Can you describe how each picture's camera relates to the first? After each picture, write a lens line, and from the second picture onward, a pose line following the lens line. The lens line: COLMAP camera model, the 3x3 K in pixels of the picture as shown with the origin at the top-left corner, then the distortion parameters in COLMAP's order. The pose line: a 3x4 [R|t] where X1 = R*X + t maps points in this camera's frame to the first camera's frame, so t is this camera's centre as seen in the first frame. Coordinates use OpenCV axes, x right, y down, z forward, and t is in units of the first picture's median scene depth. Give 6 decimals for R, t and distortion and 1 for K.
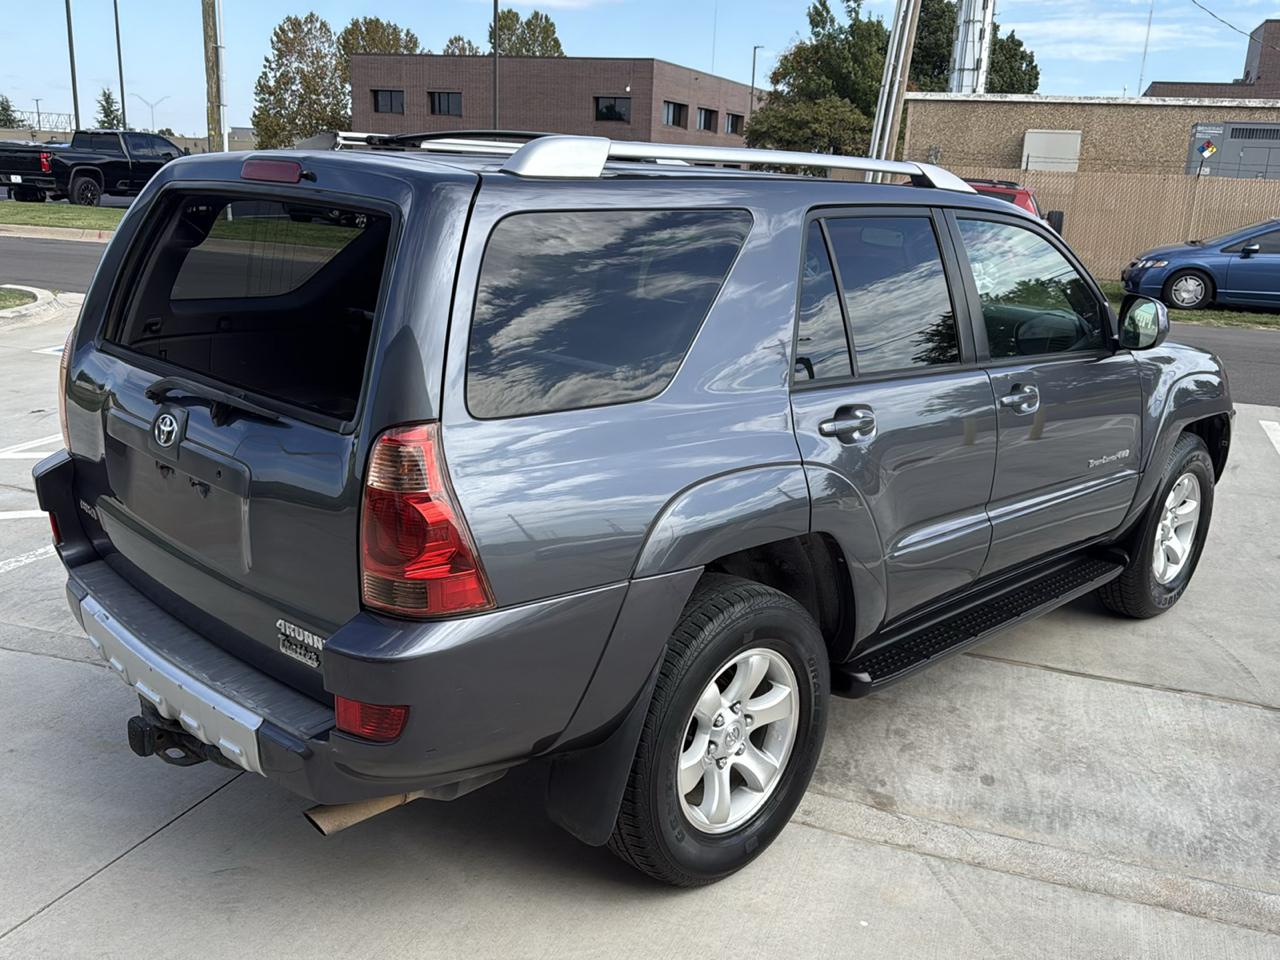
lens RADIAL K [[1133.8, 0, 634.5], [0, 1133.8, 489.0], [0, 0, 1]] dist [0.153494, -0.302295]
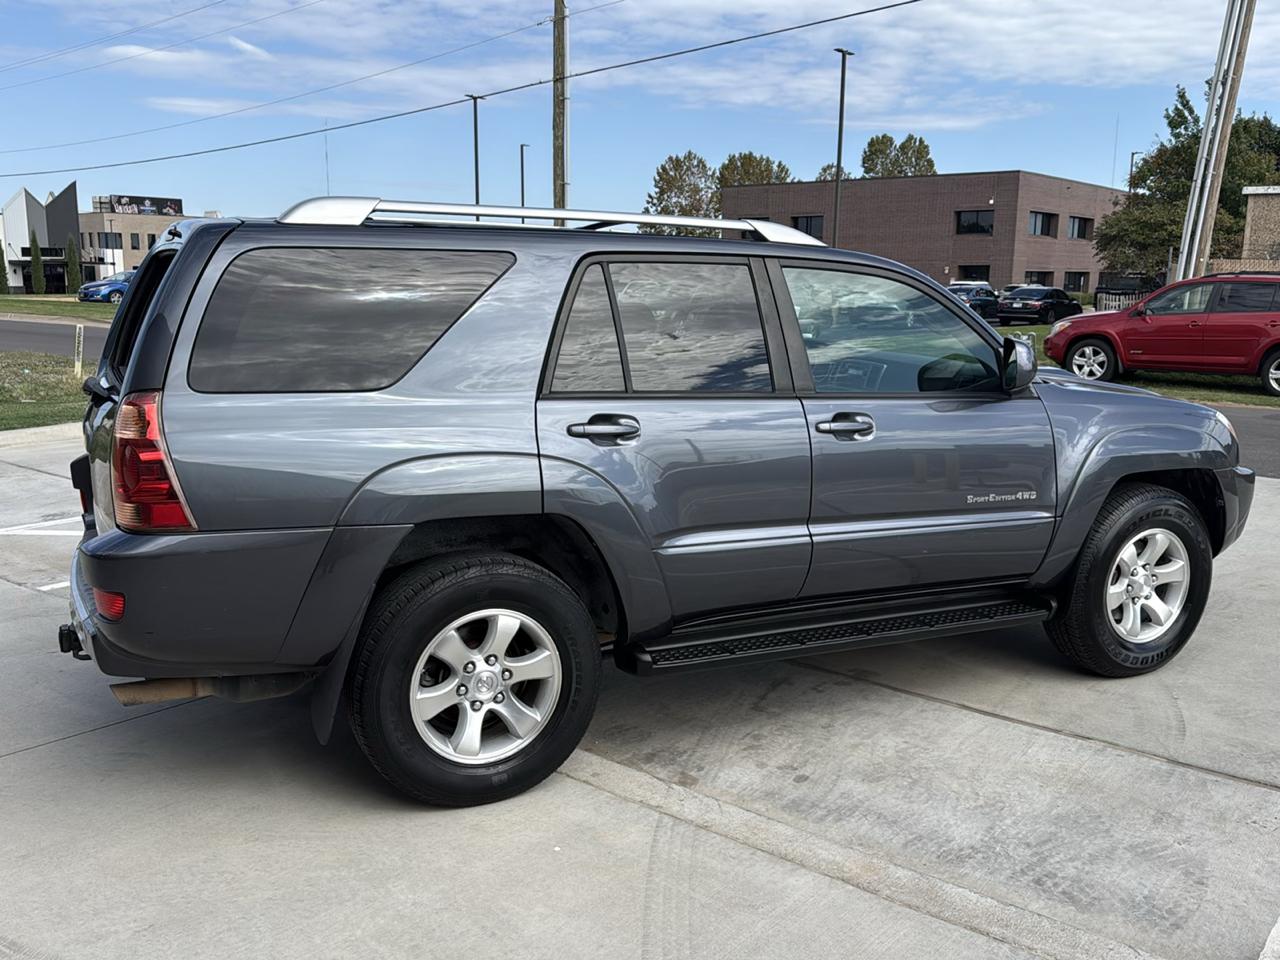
lens RADIAL K [[1133.8, 0, 634.5], [0, 1133.8, 489.0], [0, 0, 1]] dist [0.153494, -0.302295]
pose [[0.947760, 0.029716, -0.317597, 0.043989], [-0.061230, 0.994084, -0.089708, 0.008072], [0.313053, 0.104468, 0.943973, -0.007295]]
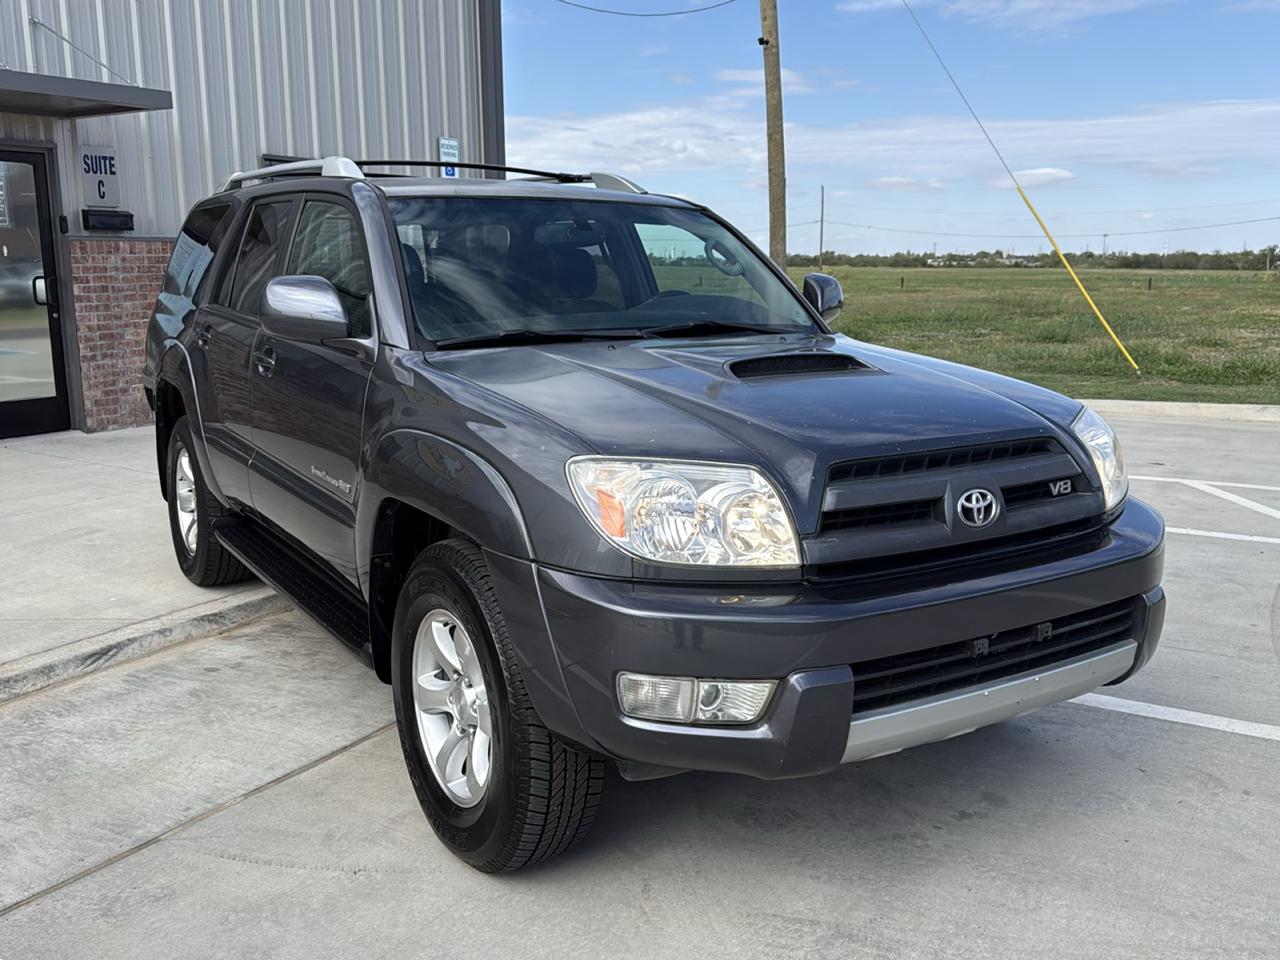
lens RADIAL K [[1133.8, 0, 634.5], [0, 1133.8, 489.0], [0, 0, 1]] dist [0.153494, -0.302295]
pose [[-0.214494, 0.150914, -0.964996, 0.119007], [-0.278268, 0.937605, 0.208482, -0.025829], [0.936248, 0.313245, -0.159116, 0.137853]]
